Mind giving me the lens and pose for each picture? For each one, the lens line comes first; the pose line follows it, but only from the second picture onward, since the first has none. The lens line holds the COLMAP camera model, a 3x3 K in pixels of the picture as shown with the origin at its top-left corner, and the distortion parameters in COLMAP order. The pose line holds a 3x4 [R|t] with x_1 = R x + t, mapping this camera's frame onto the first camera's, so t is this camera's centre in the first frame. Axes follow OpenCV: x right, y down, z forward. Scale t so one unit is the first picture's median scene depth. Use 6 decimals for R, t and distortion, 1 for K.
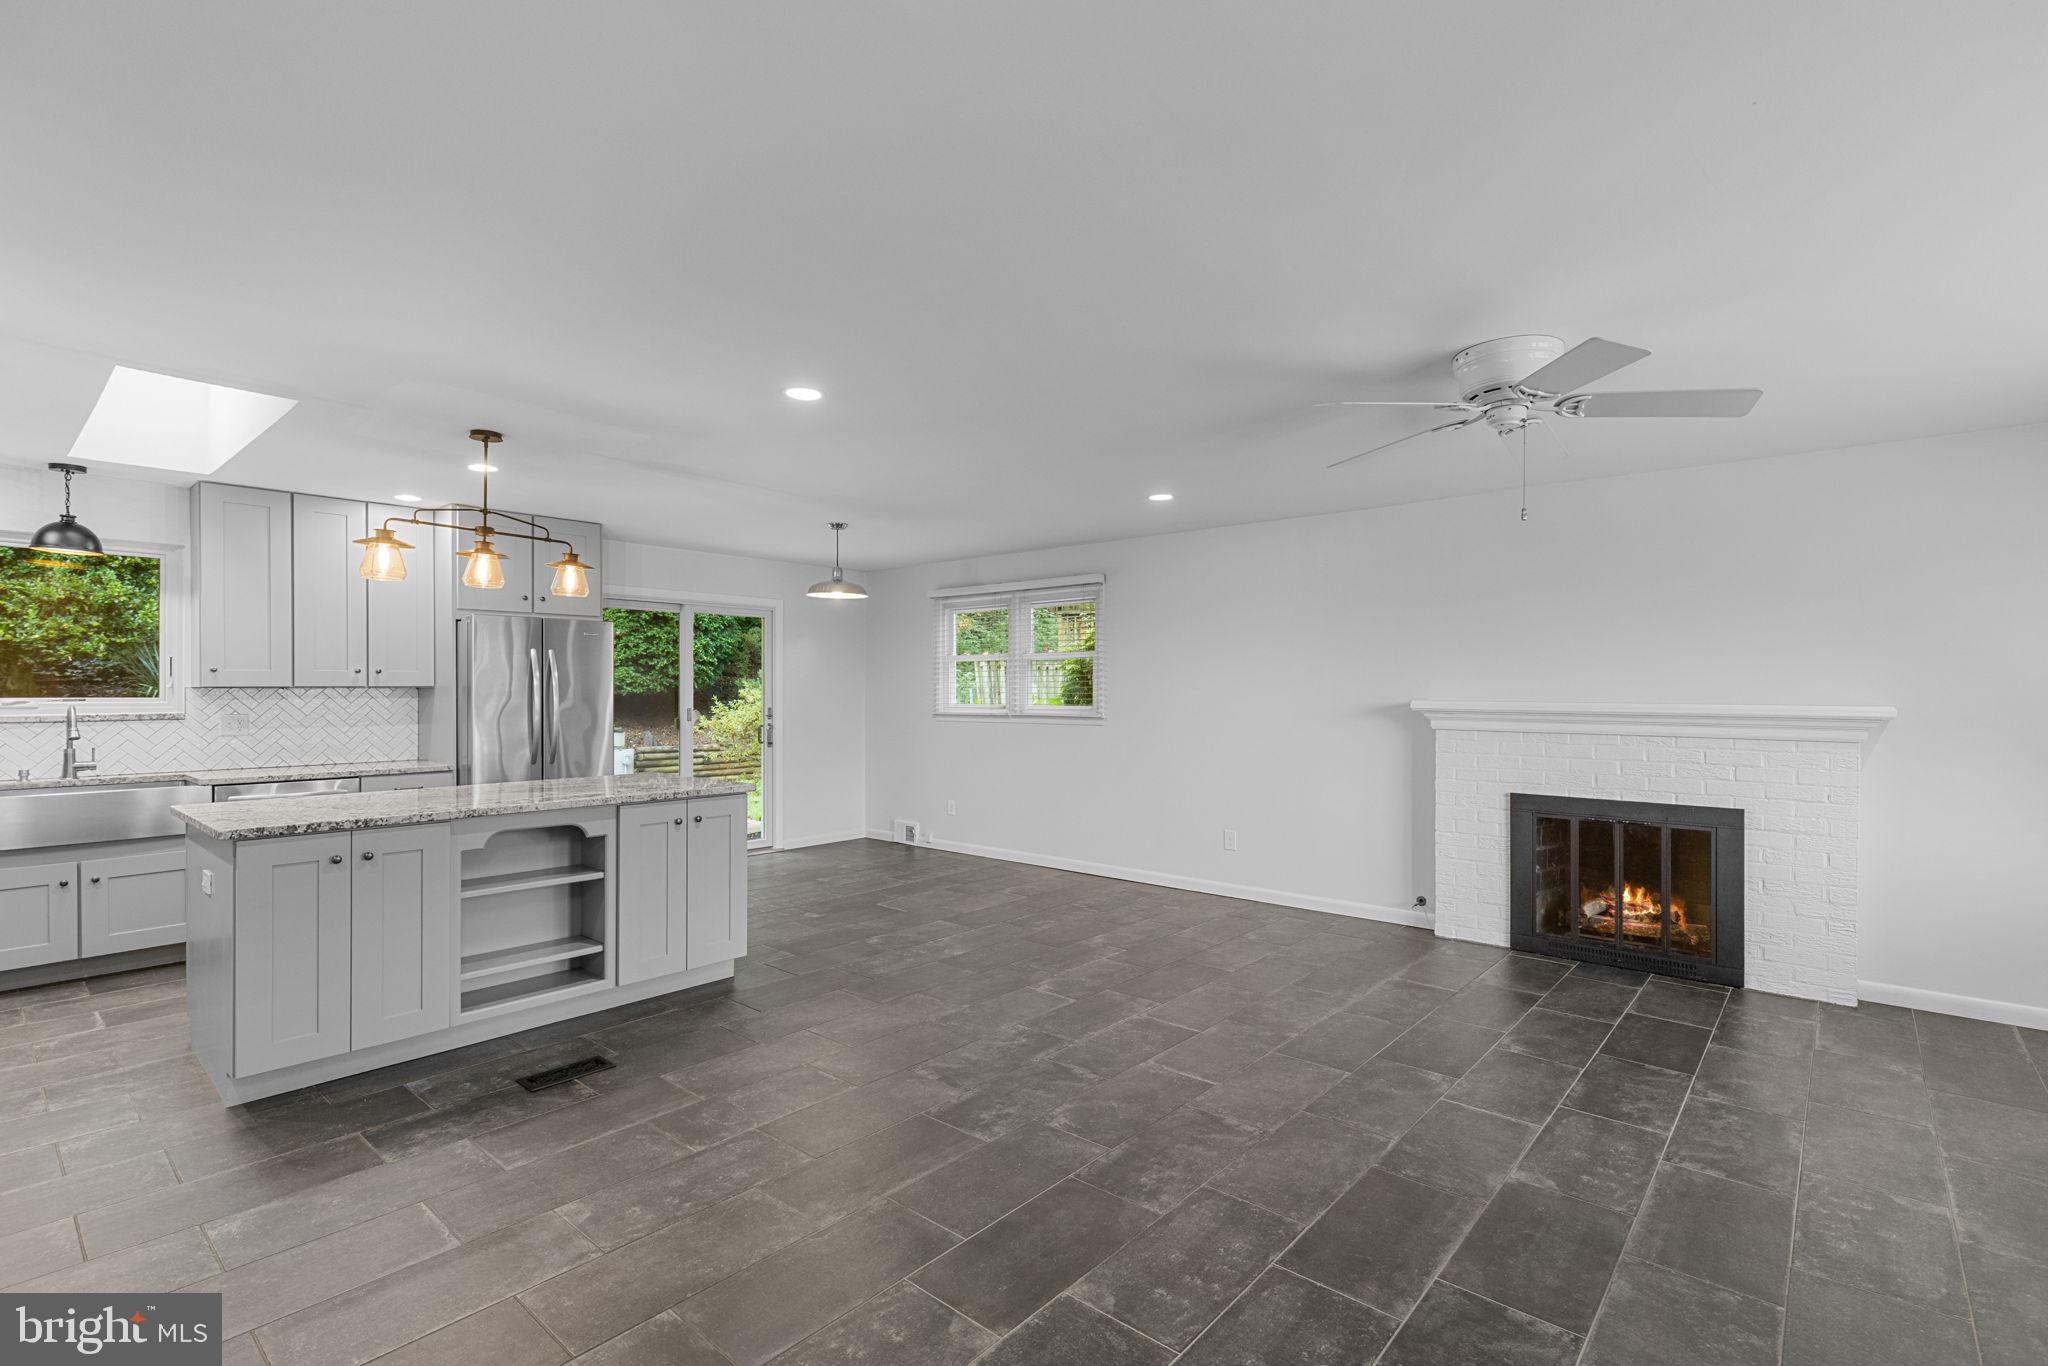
lens RADIAL K [[932.8, 0, 1023.3], [0, 932.8, 691.7], [0, 0, 1]] dist [0.009930, 0.000250]
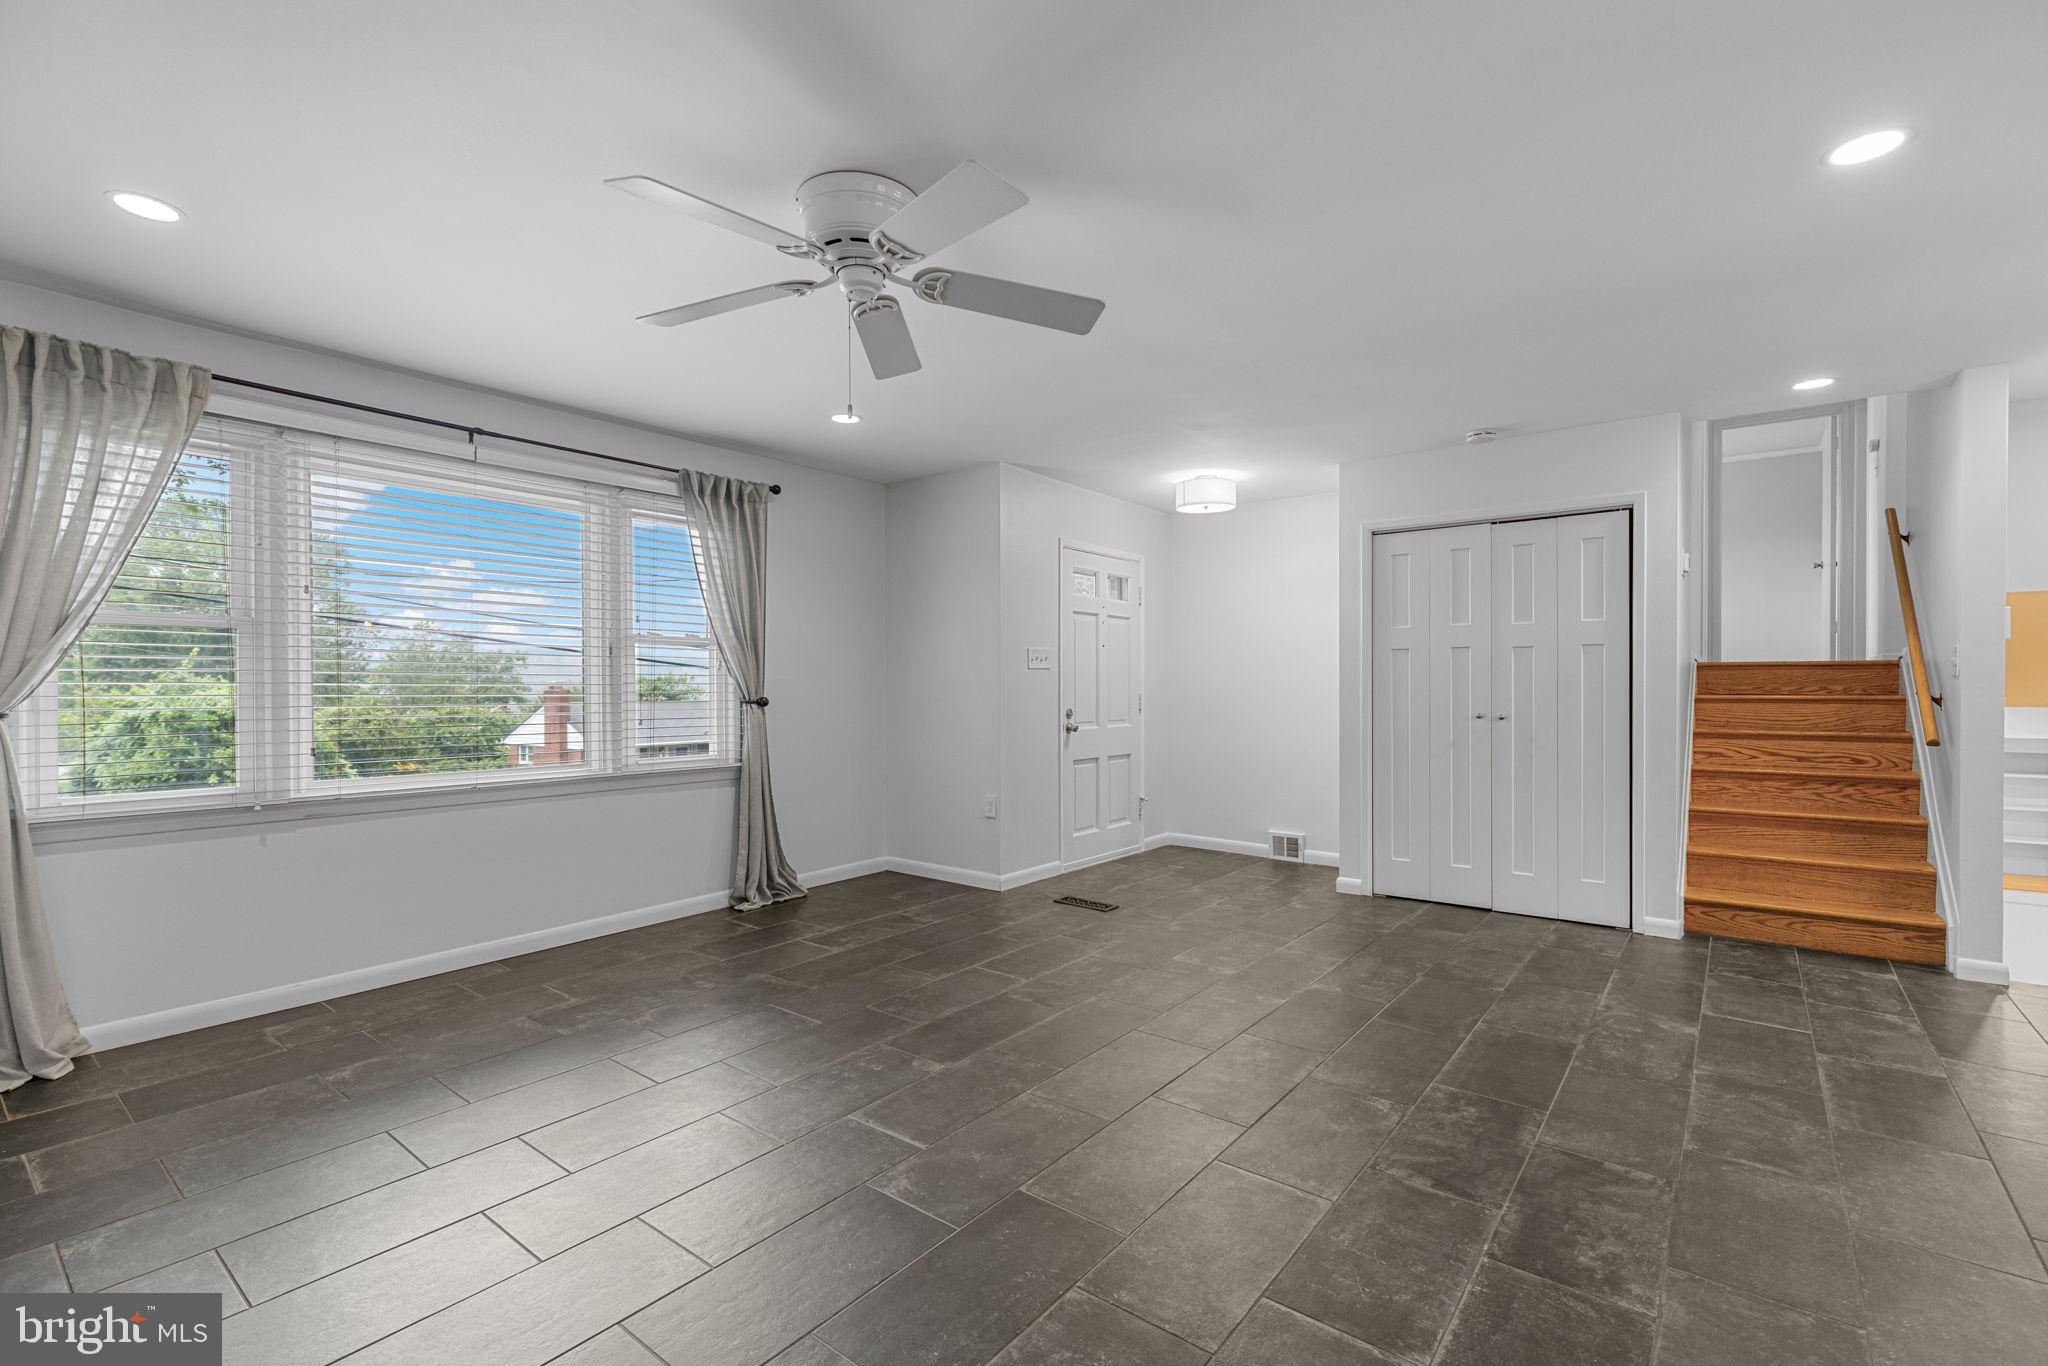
lens RADIAL K [[923.6, 0, 1026.0], [0, 923.6, 686.3], [0, 0, 1]] dist [0.014422, -0.003415]
pose [[-0.998428, -0.001316, -0.056028, 0.291756], [-0.001356, 0.999999, 0.000693, 0.037861], [0.056027, 0.000768, -0.998429, 1.265541]]
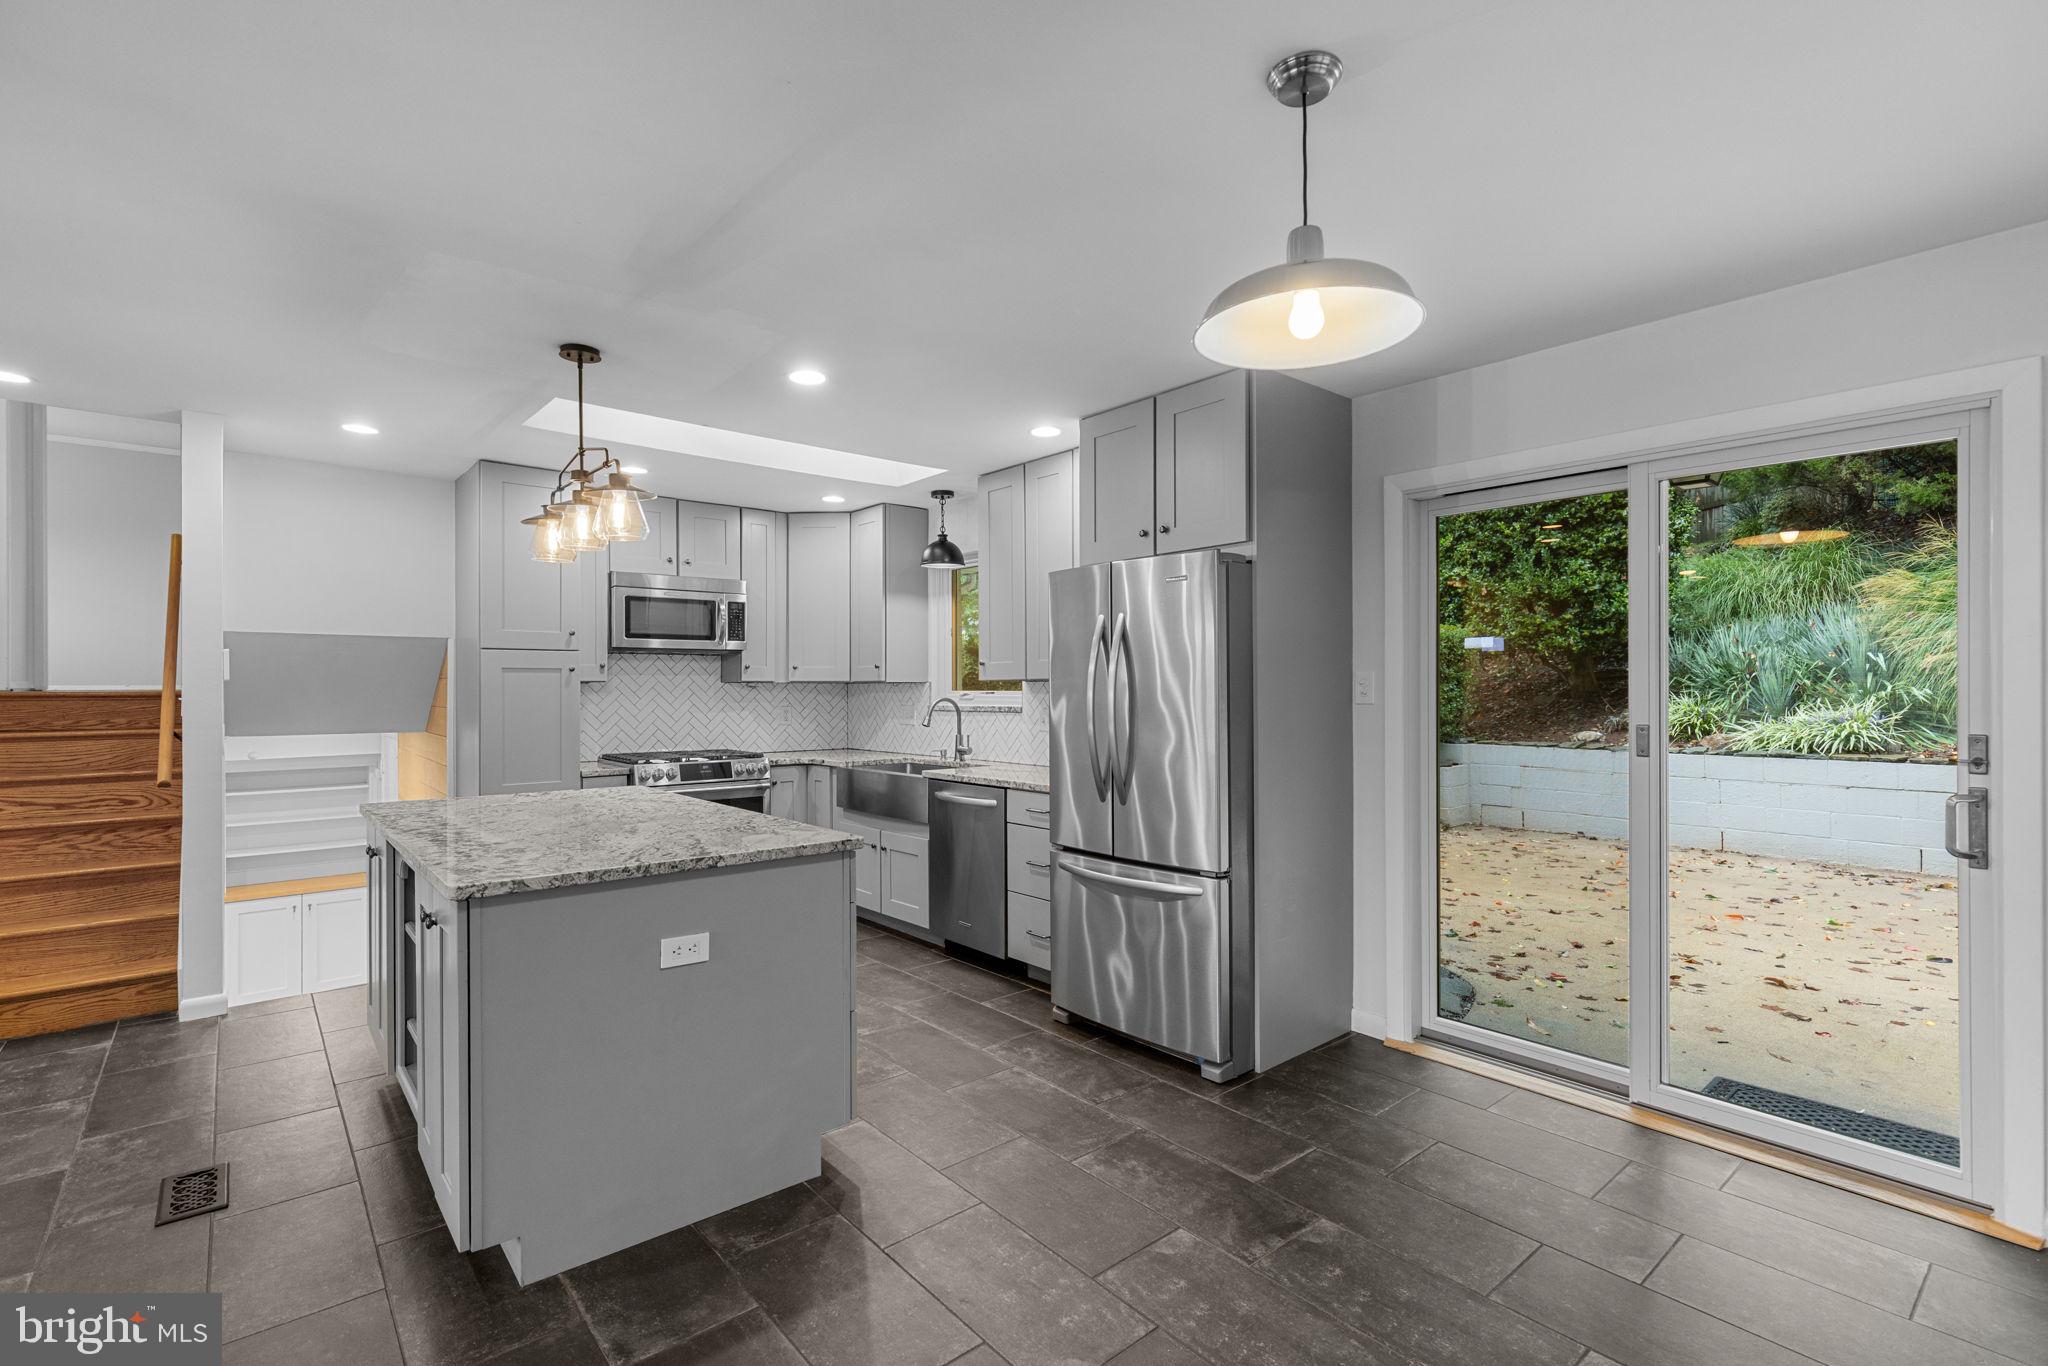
lens RADIAL K [[932.8, 0, 1041.0], [0, 932.8, 679.2], [0, 0, 1]] dist [0.009930, 0.000250]
pose [[-0.145350, -0.009904, -0.989331, 0.125038], [0.001866, 0.999945, -0.010284, 0.003984], [0.989379, -0.003341, -0.145324, 1.357245]]
